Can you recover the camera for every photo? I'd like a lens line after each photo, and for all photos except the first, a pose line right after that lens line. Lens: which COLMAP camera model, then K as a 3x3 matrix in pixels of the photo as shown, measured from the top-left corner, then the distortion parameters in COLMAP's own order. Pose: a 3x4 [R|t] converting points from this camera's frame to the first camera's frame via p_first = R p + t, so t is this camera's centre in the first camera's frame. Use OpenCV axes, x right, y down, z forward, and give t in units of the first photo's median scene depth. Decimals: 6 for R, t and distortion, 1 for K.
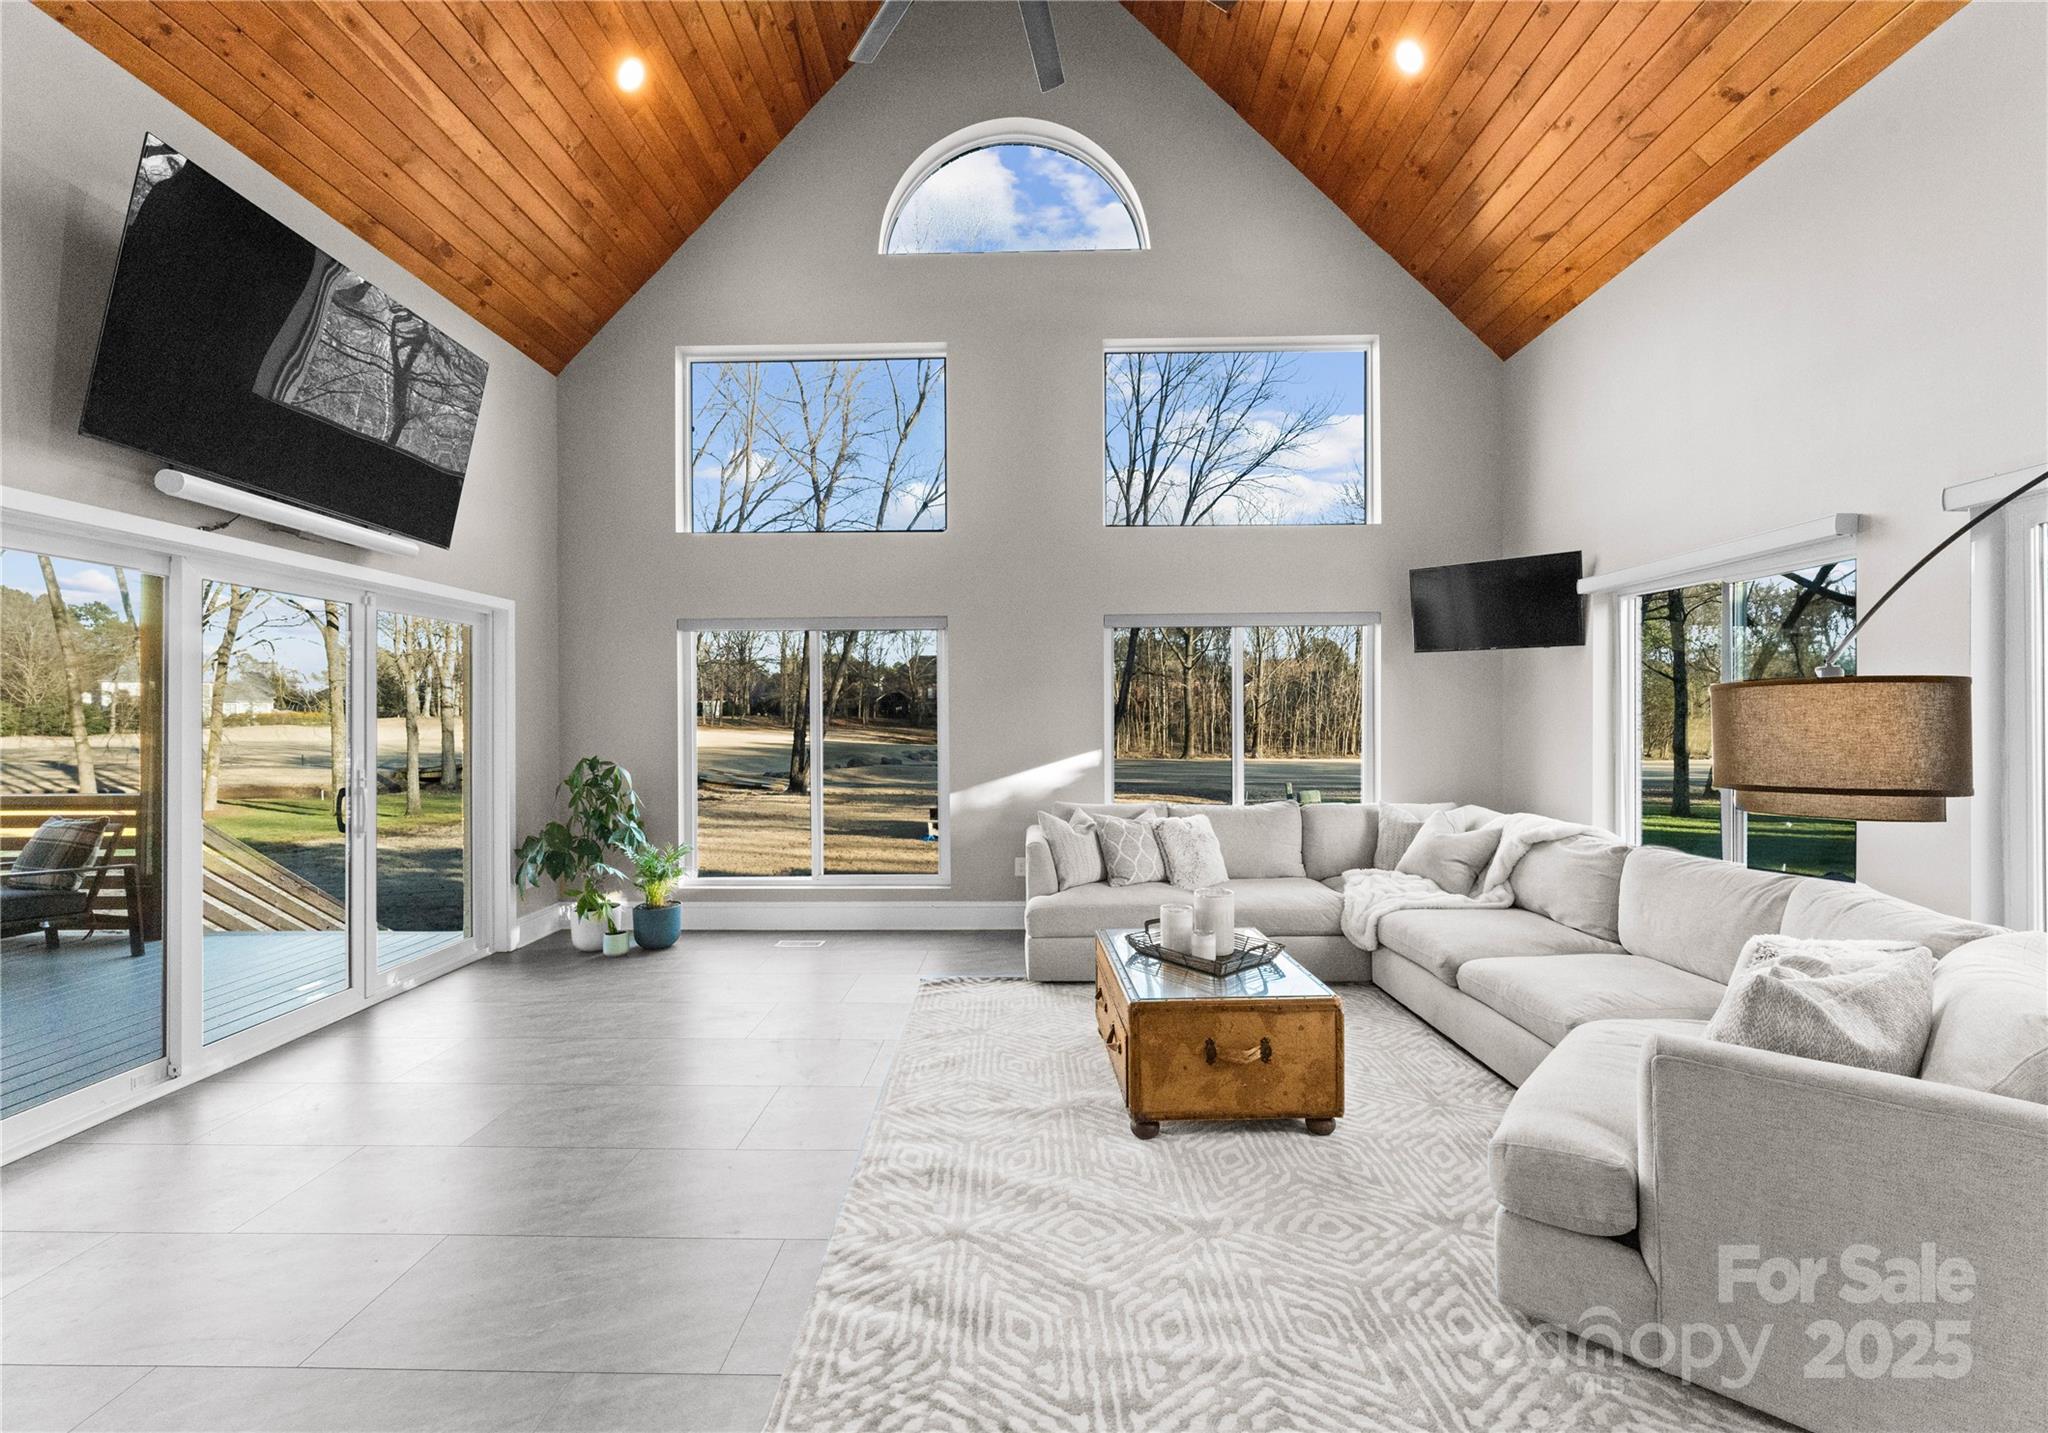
lens RADIAL K [[858.0, 0, 1024.0], [0, 858.0, 716.5], [0, 0, 1]] dist [-0.003636, -0.000617]
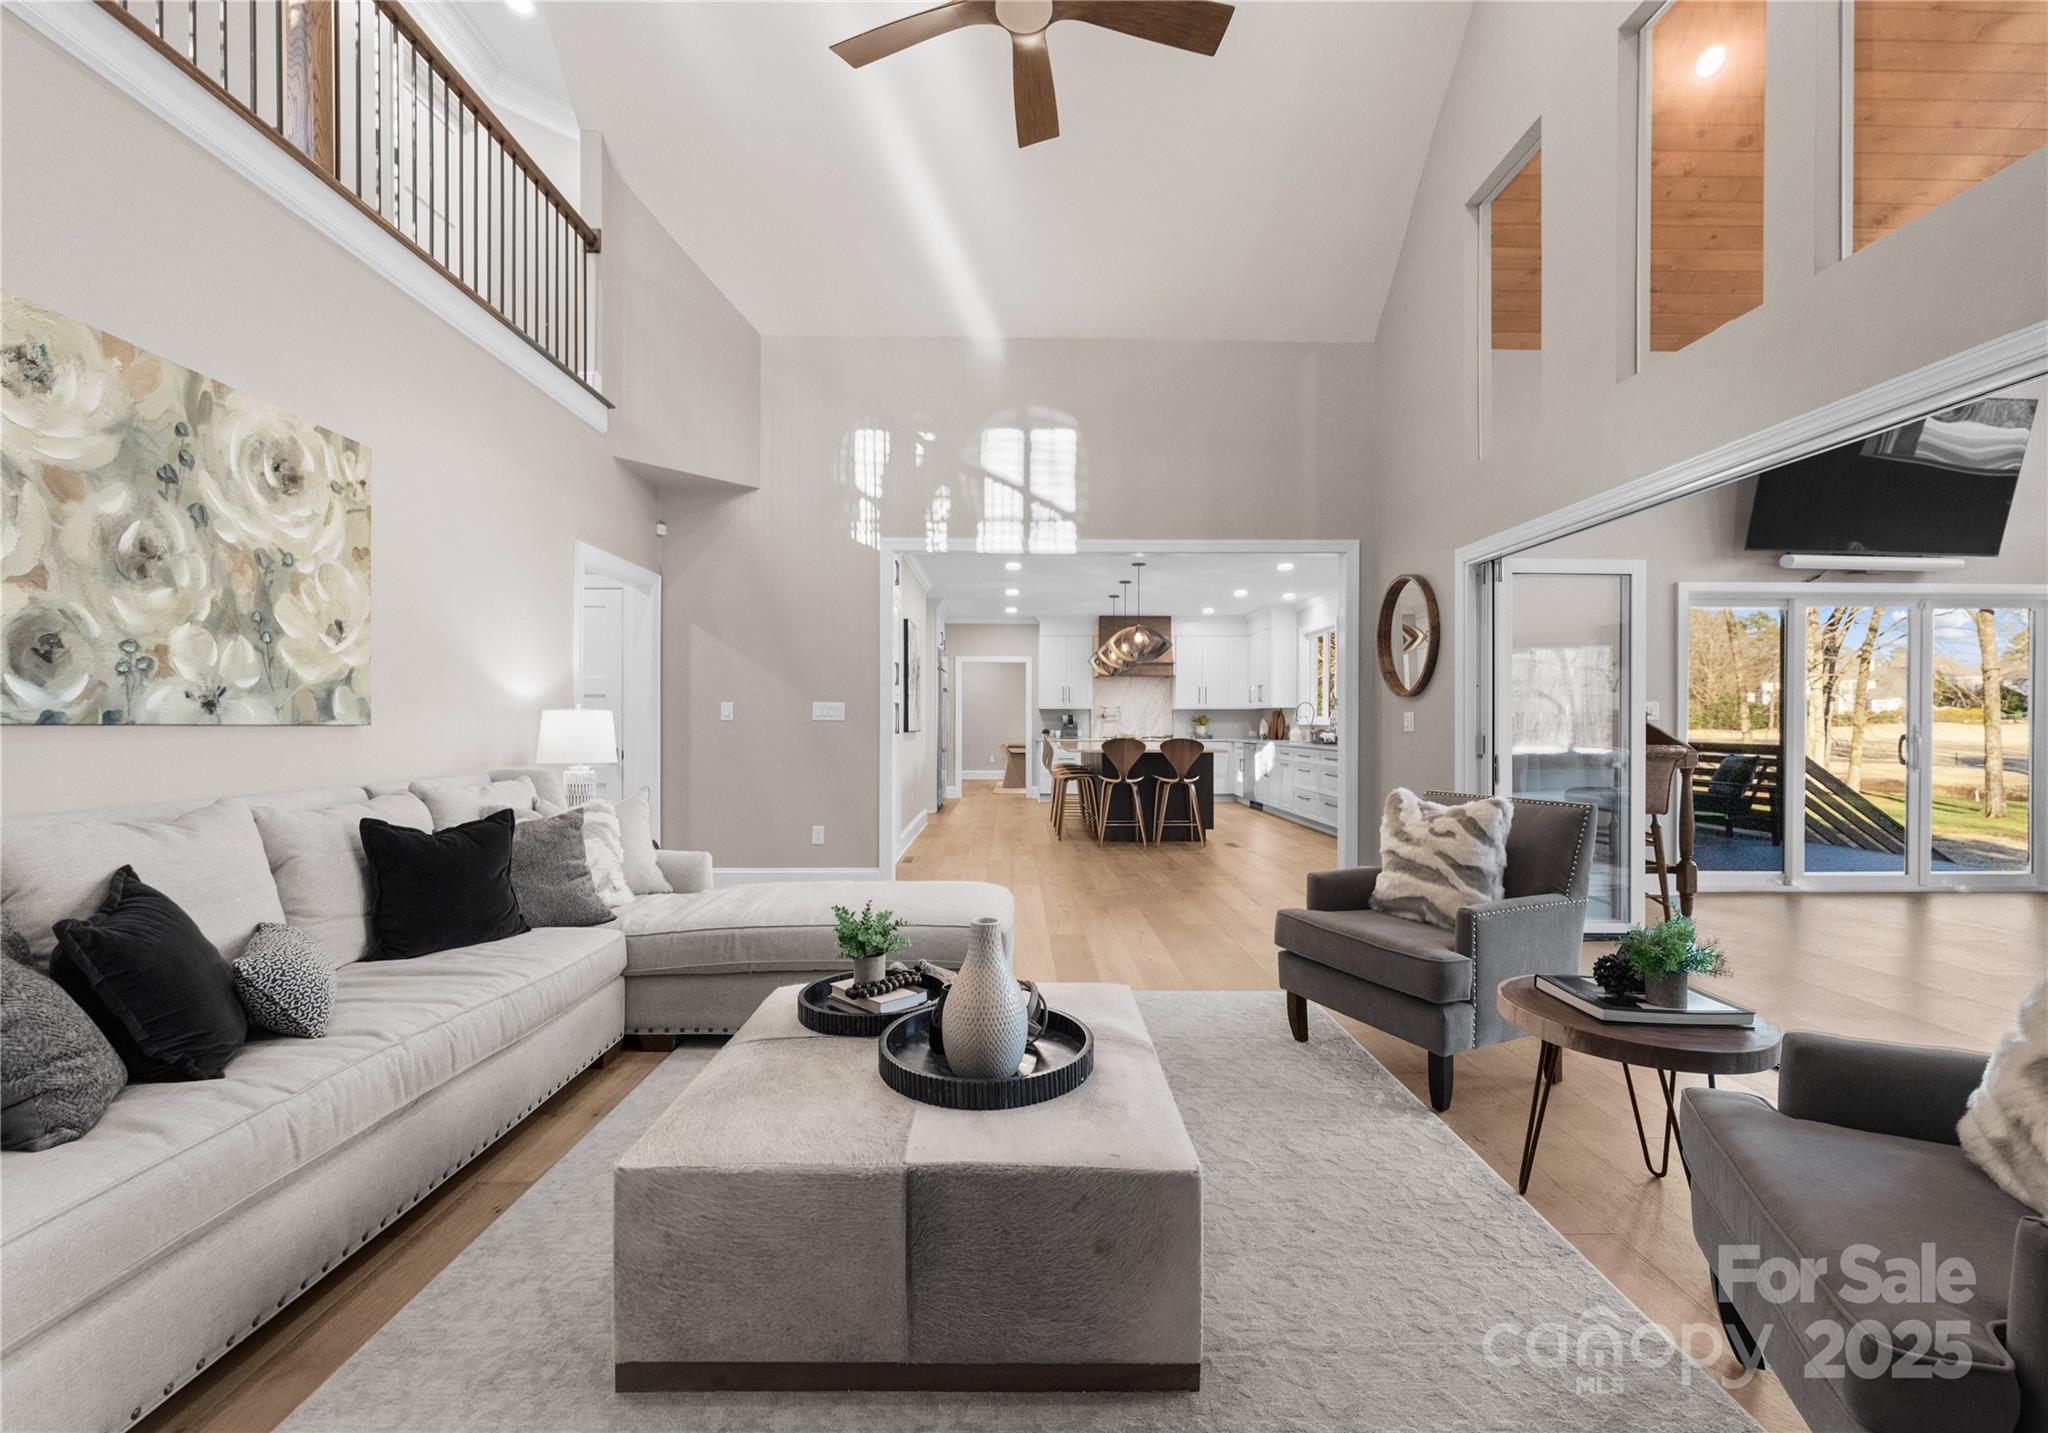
lens RADIAL K [[863.2, 0, 1026.7], [0, 863.2, 722.1], [0, 0, 1]] dist [-0.000793, 0.000440]
pose [[0.039913, 0.006824, -0.999180, 0.541929], [-0.001073, 0.999976, 0.006786, 0.044938], [0.999203, 0.000801, 0.039920, -0.487152]]
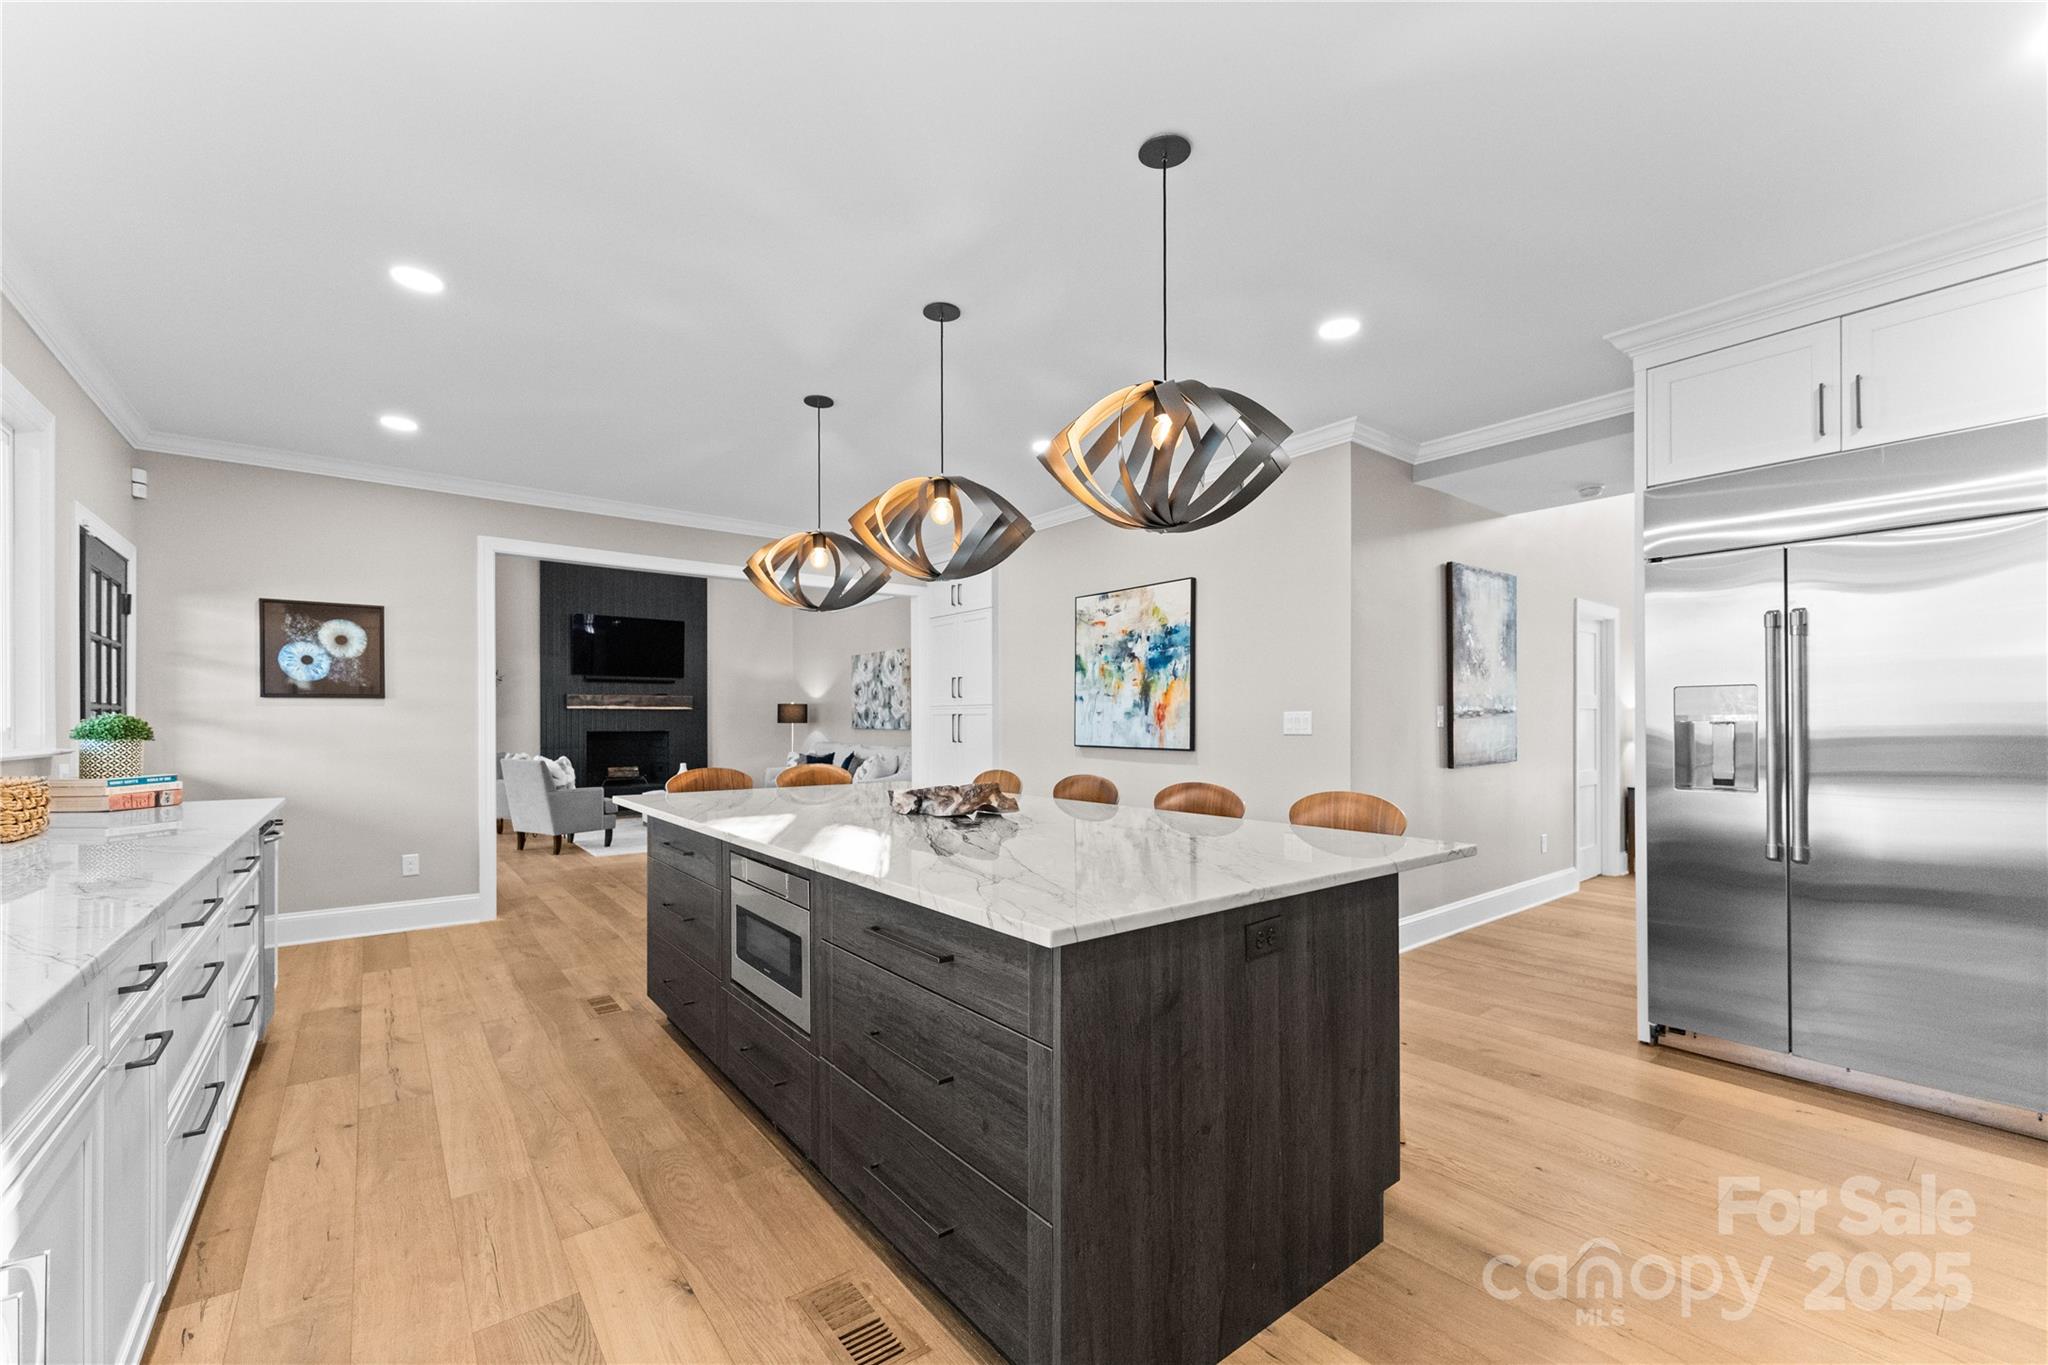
lens RADIAL K [[828.5, 0, 1019.9], [0, 828.5, 725.2], [0, 0, 1]] dist [0.001470, 0.000024]
pose [[-0.633539, 0.004696, 0.773697, -2.044365], [0.005882, 0.999982, -0.001253, 0.045153], [-0.773689, 0.003757, -0.633555, 0.190190]]
